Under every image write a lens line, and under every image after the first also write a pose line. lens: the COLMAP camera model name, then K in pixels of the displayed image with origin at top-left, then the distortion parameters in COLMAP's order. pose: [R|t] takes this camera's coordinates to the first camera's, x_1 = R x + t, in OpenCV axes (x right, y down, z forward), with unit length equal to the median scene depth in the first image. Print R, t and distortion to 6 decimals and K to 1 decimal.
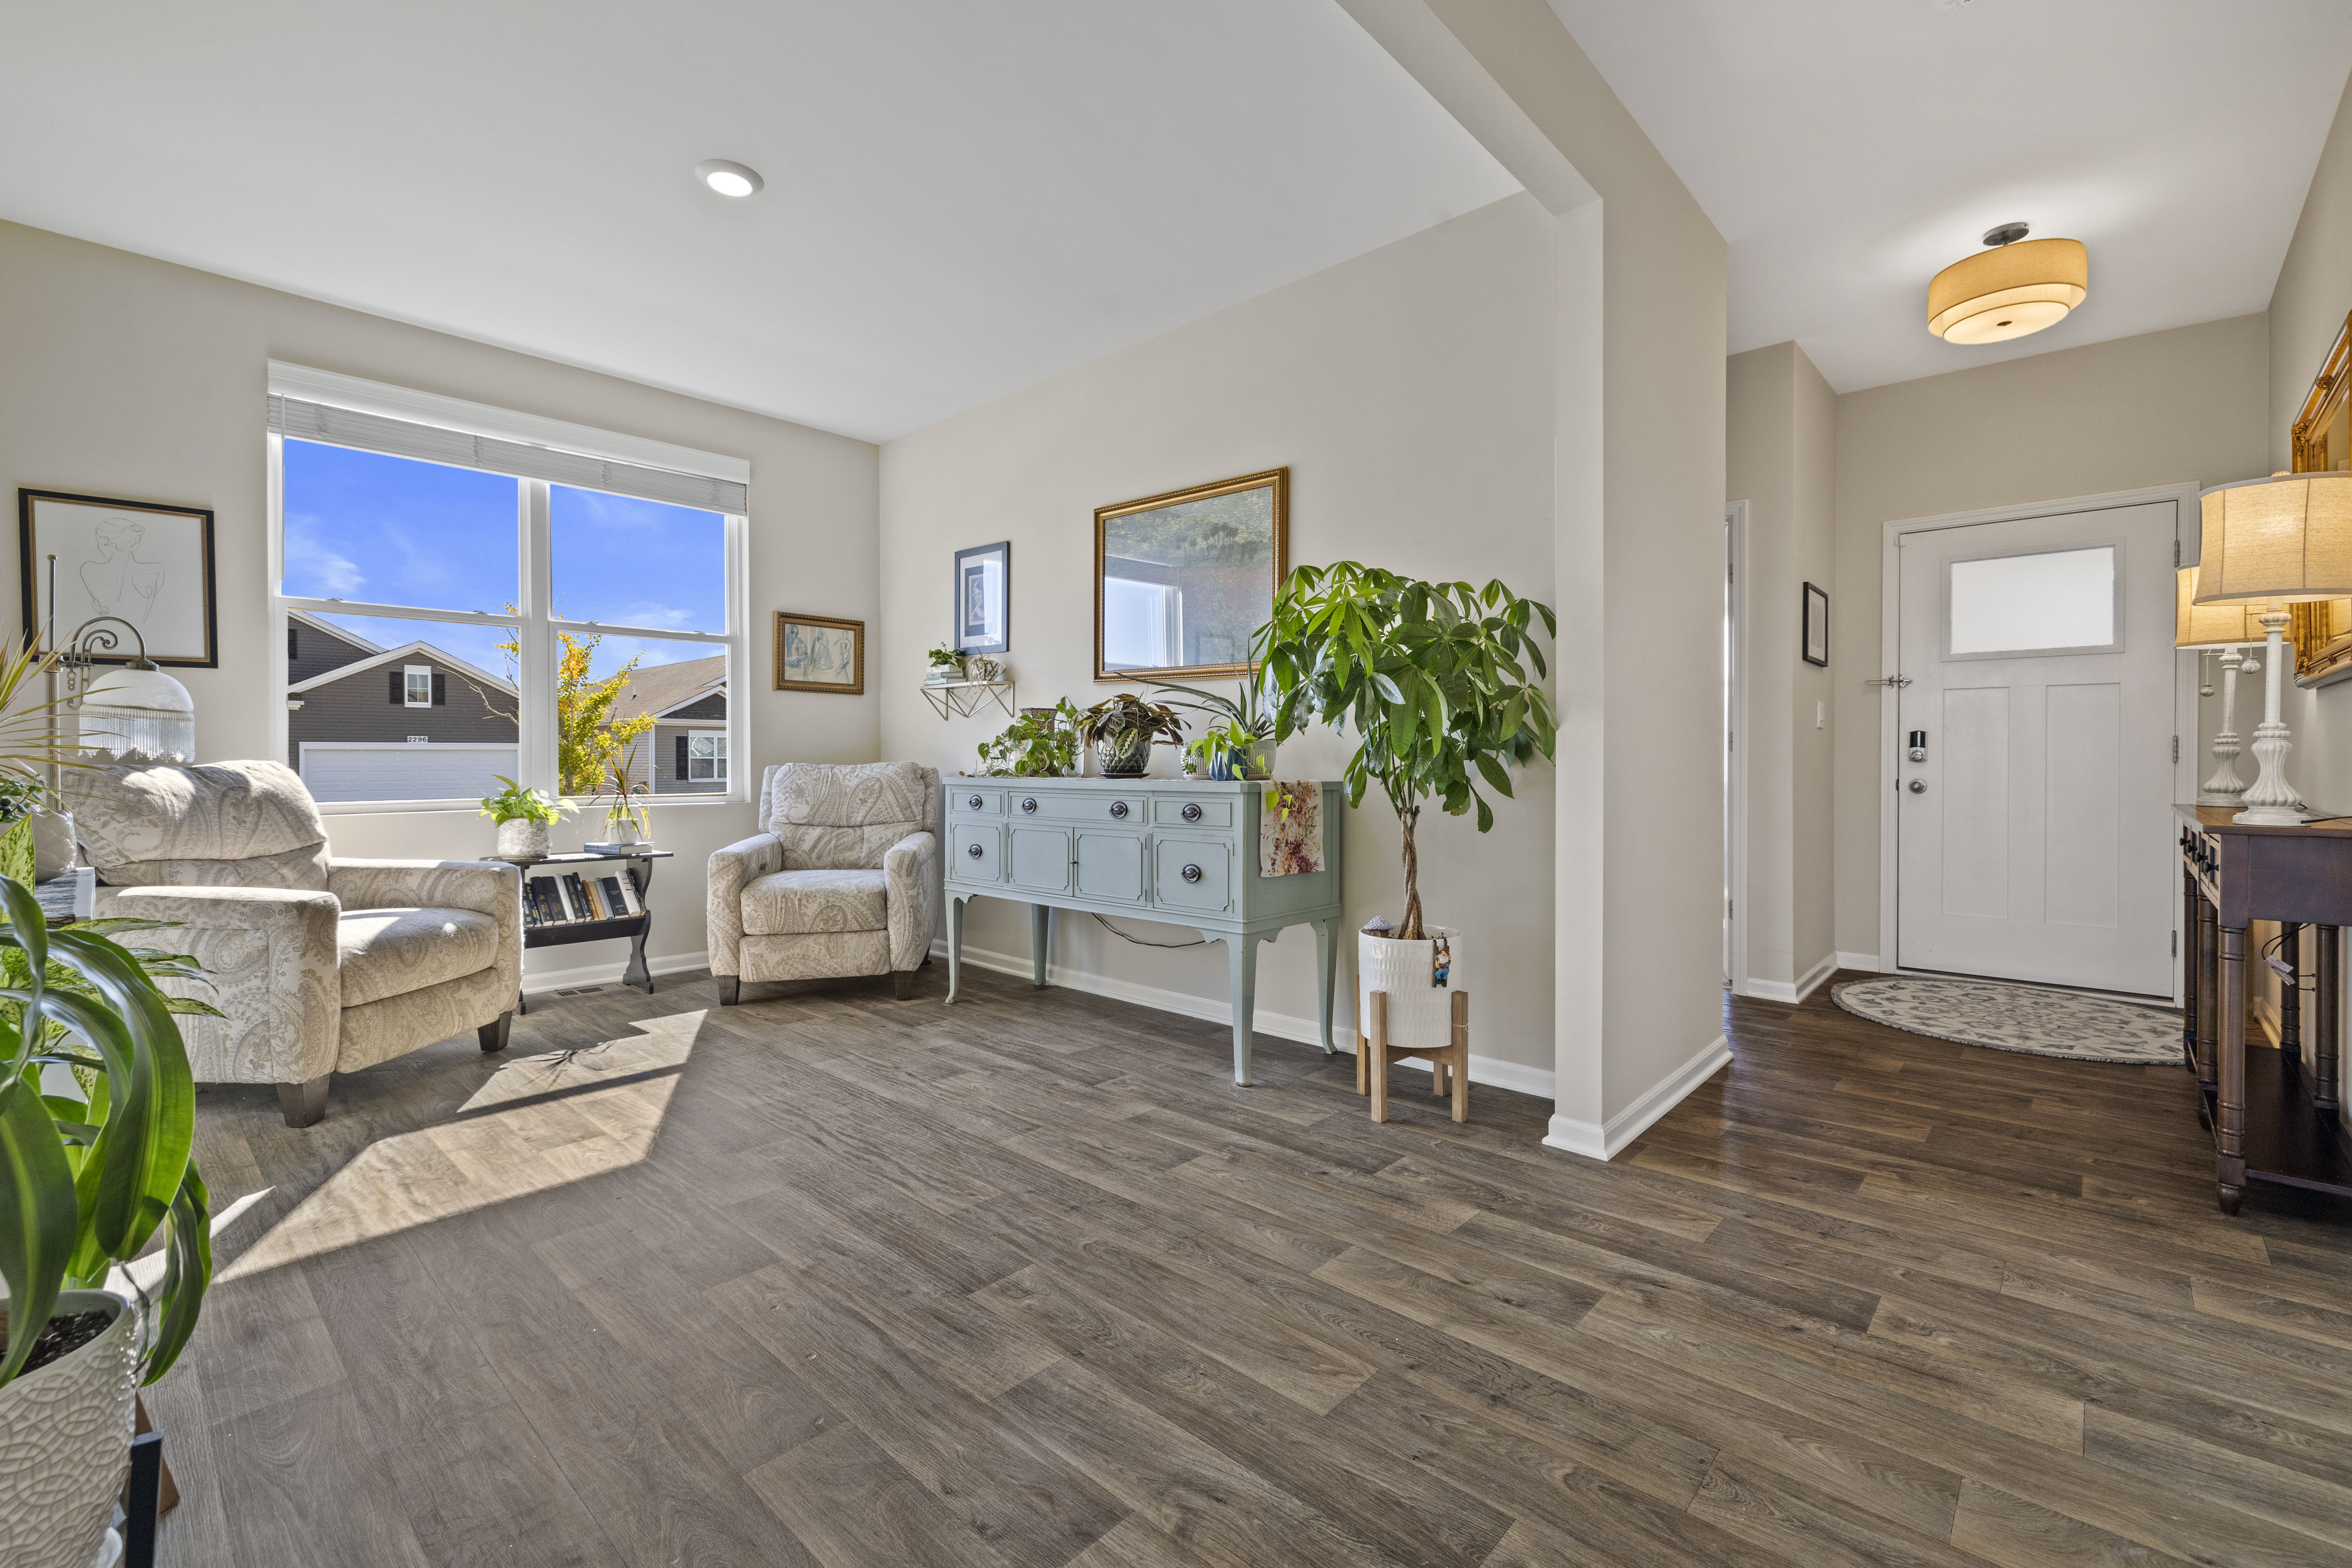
lens RADIAL K [[1008.4, 0, 1177.7], [0, 1008.4, 762.5], [0, 0, 1]] dist [0.001178, 0.000417]
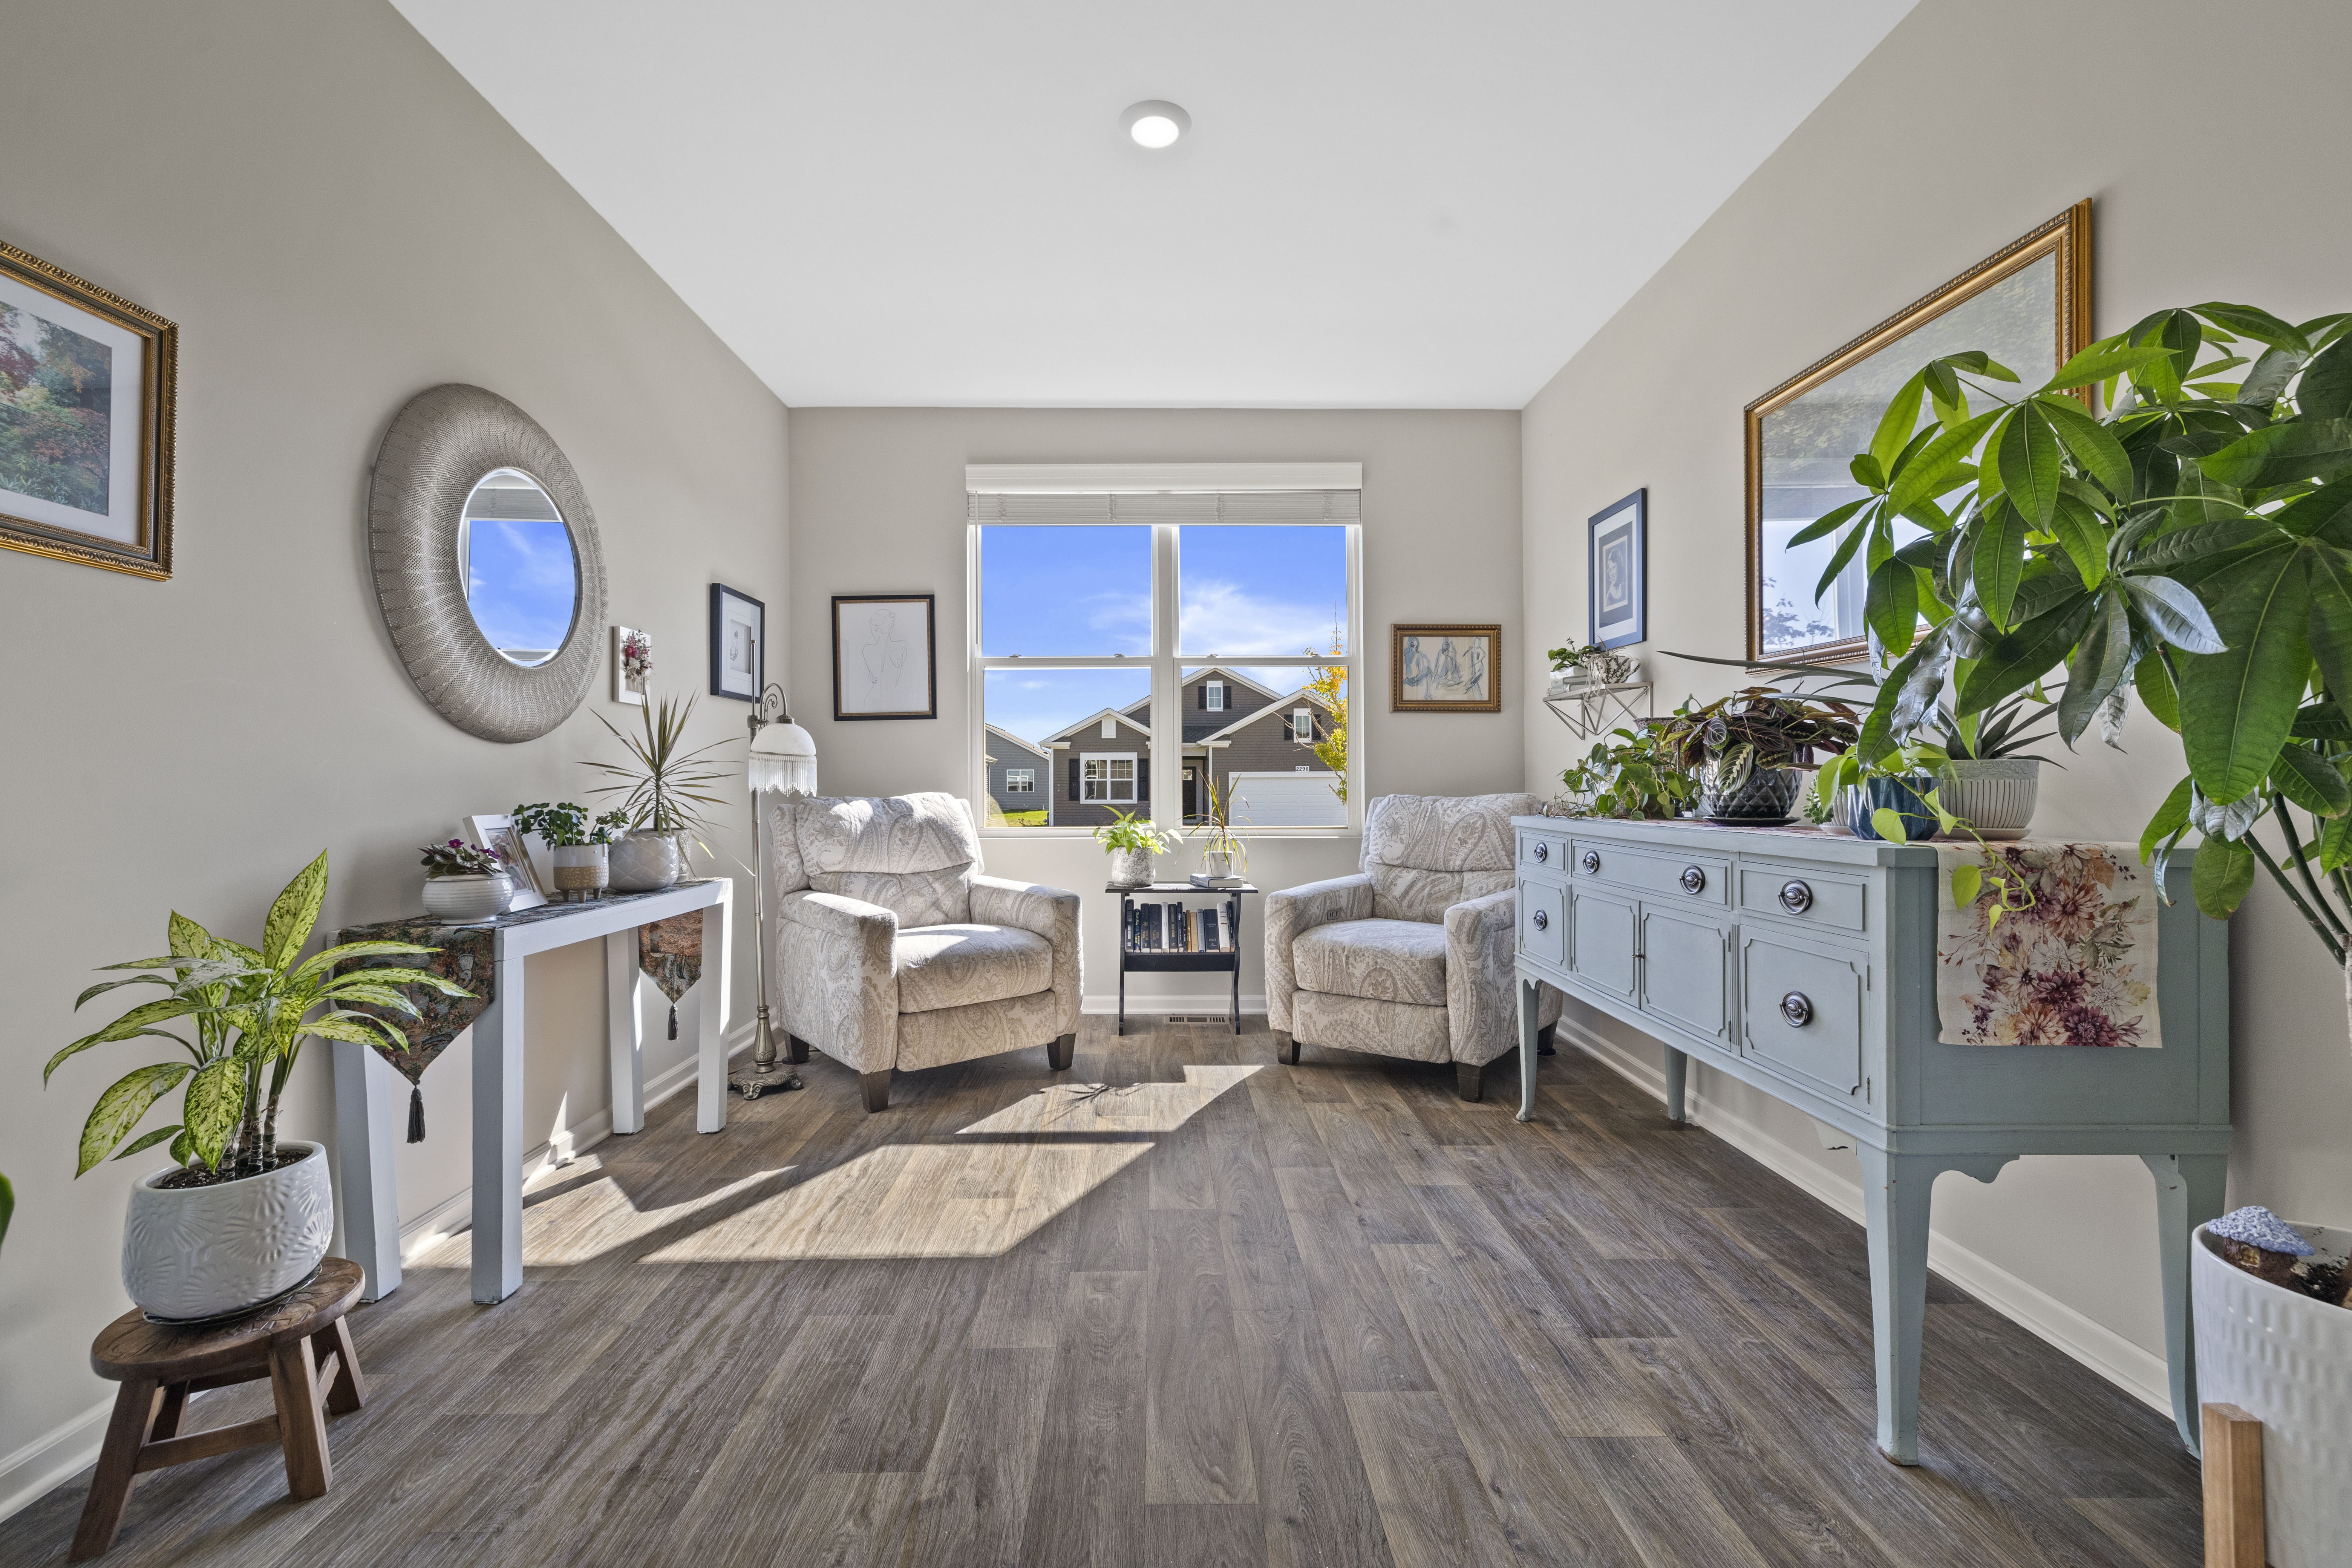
lens RADIAL K [[1008.4, 0, 1160.9], [0, 1008.4, 778.9], [0, 0, 1]] dist [0.001178, 0.000417]
pose [[0.687238, -0.006210, -0.726405, 0.160656], [0.000394, 0.999966, -0.008176, -0.008343], [0.726432, 0.005333, 0.687218, 0.354108]]
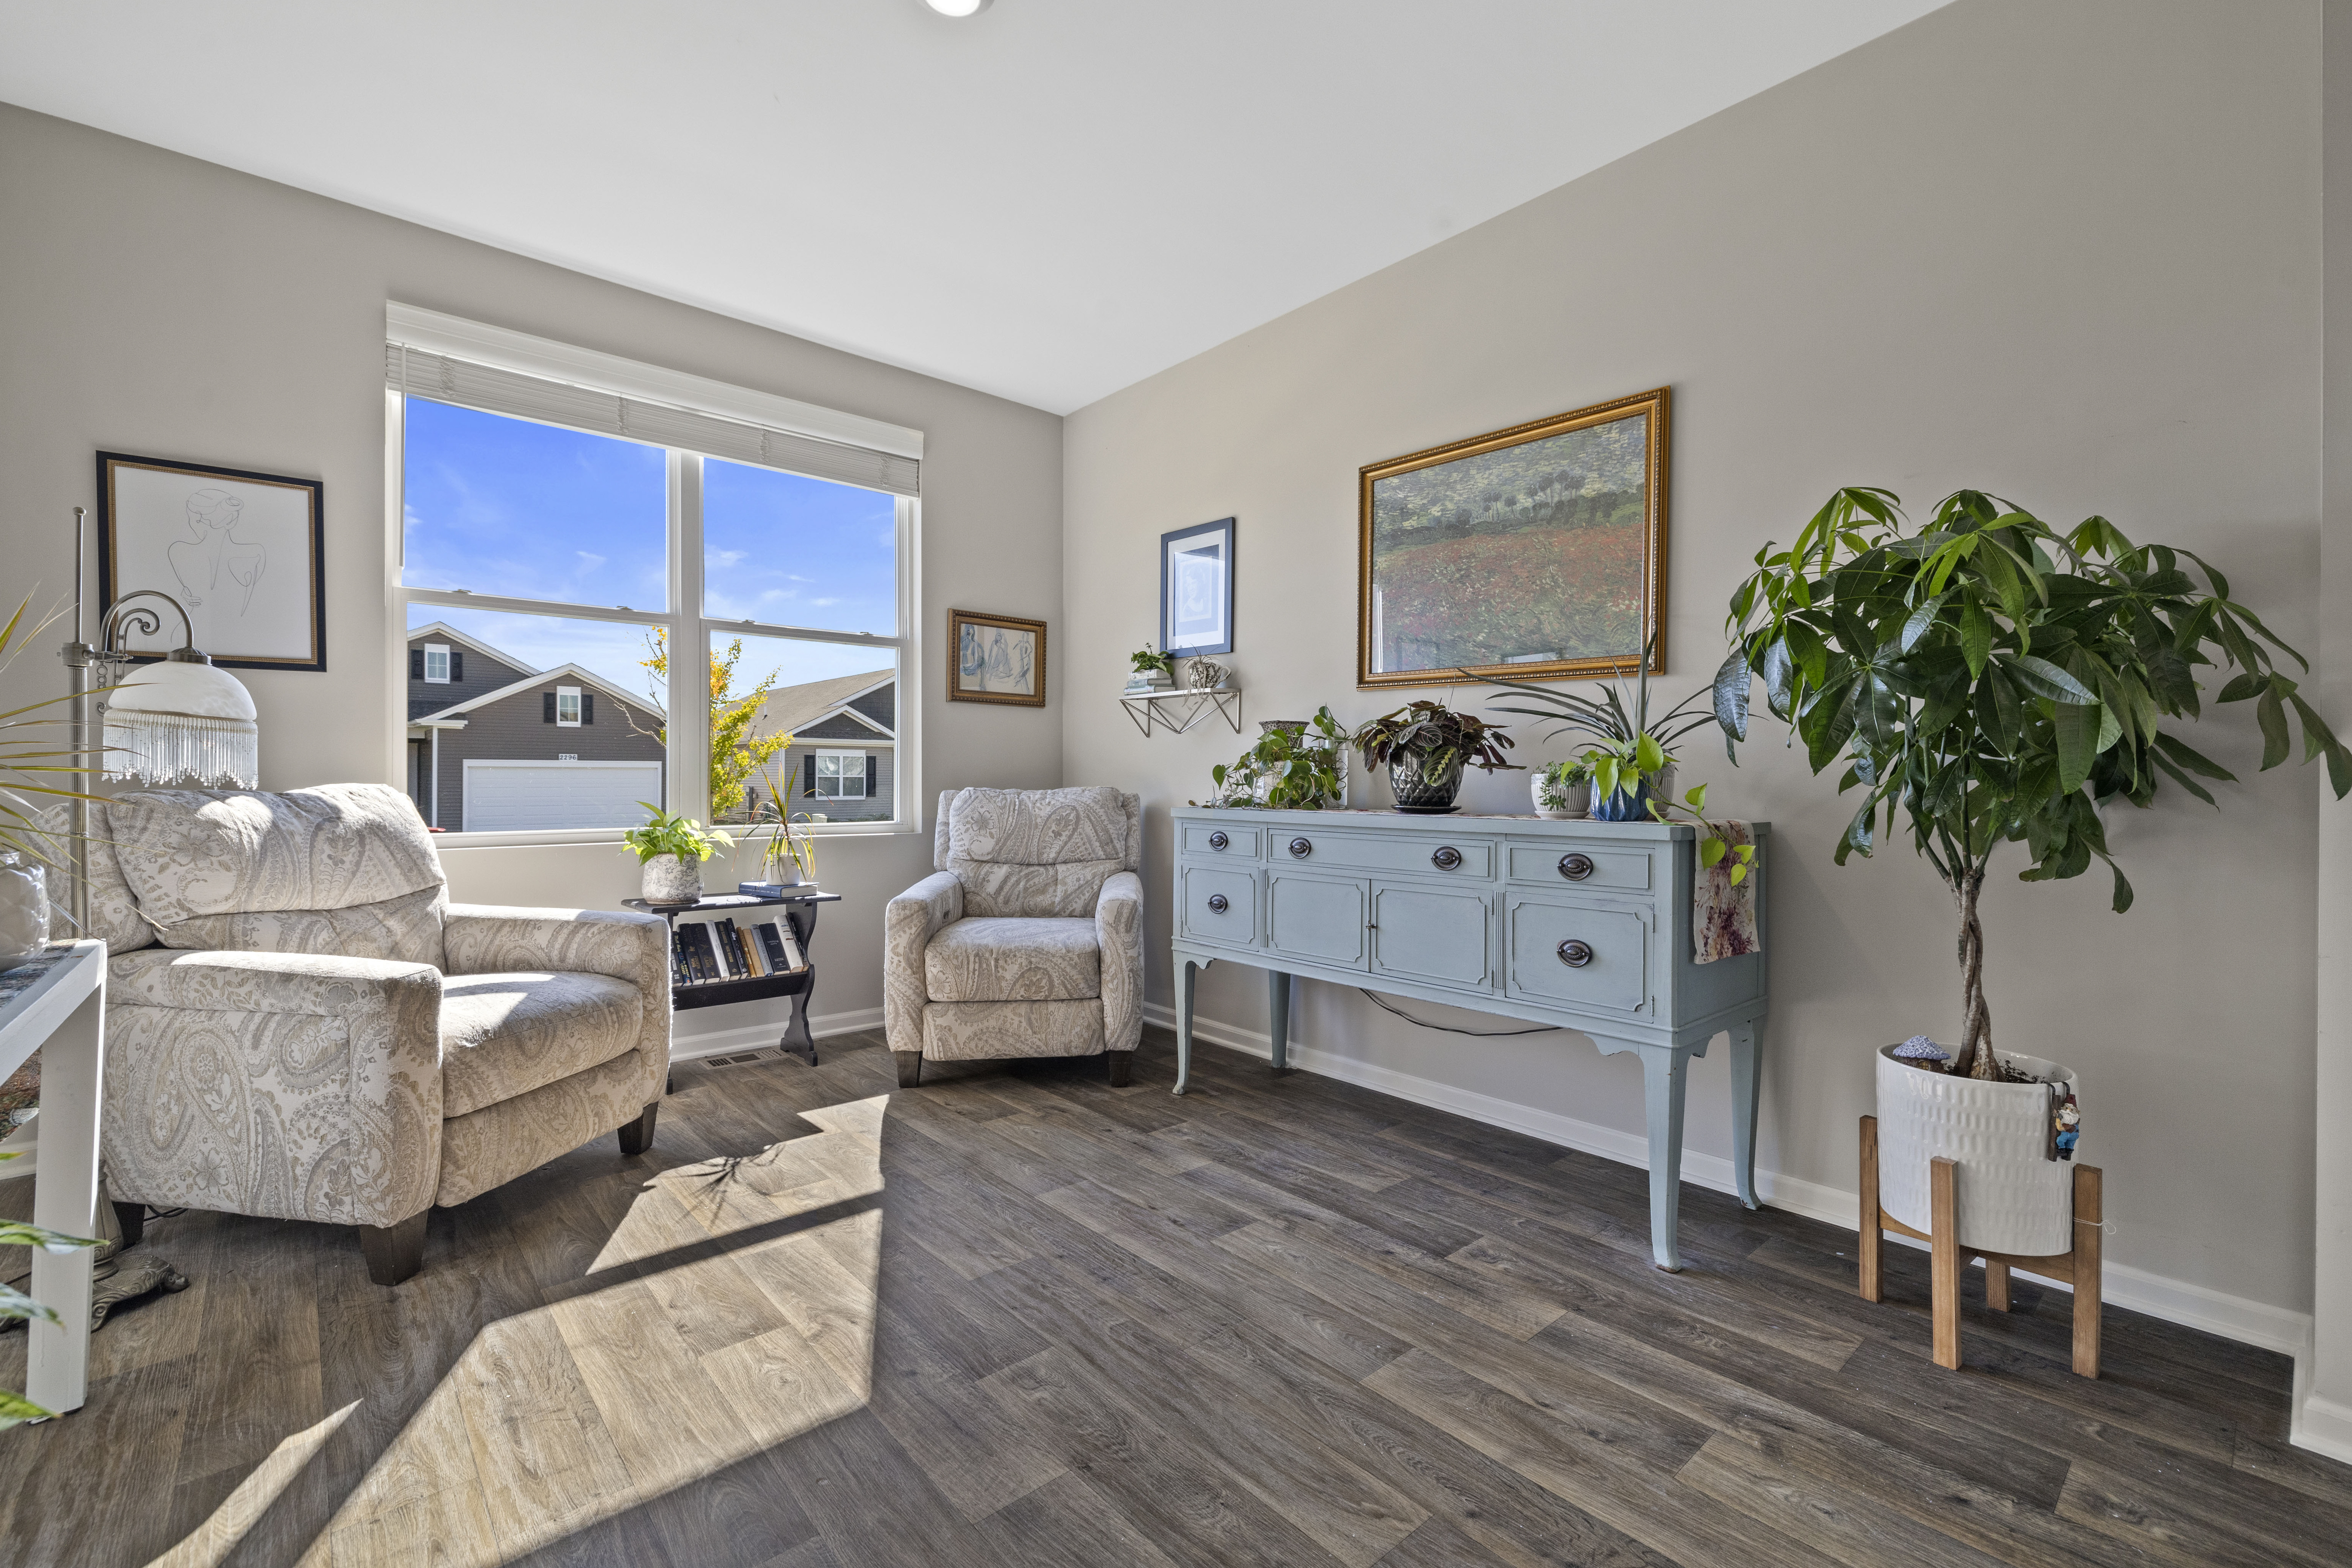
lens RADIAL K [[1008.4, 0, 1182.0], [0, 1008.4, 779.1], [0, 0, 1]] dist [0.001178, 0.000417]
pose [[0.994997, 0.005373, -0.099758, -0.175596], [-0.005699, 0.999979, -0.002988, -0.006921], [0.099740, 0.003541, 0.995007, 0.256183]]
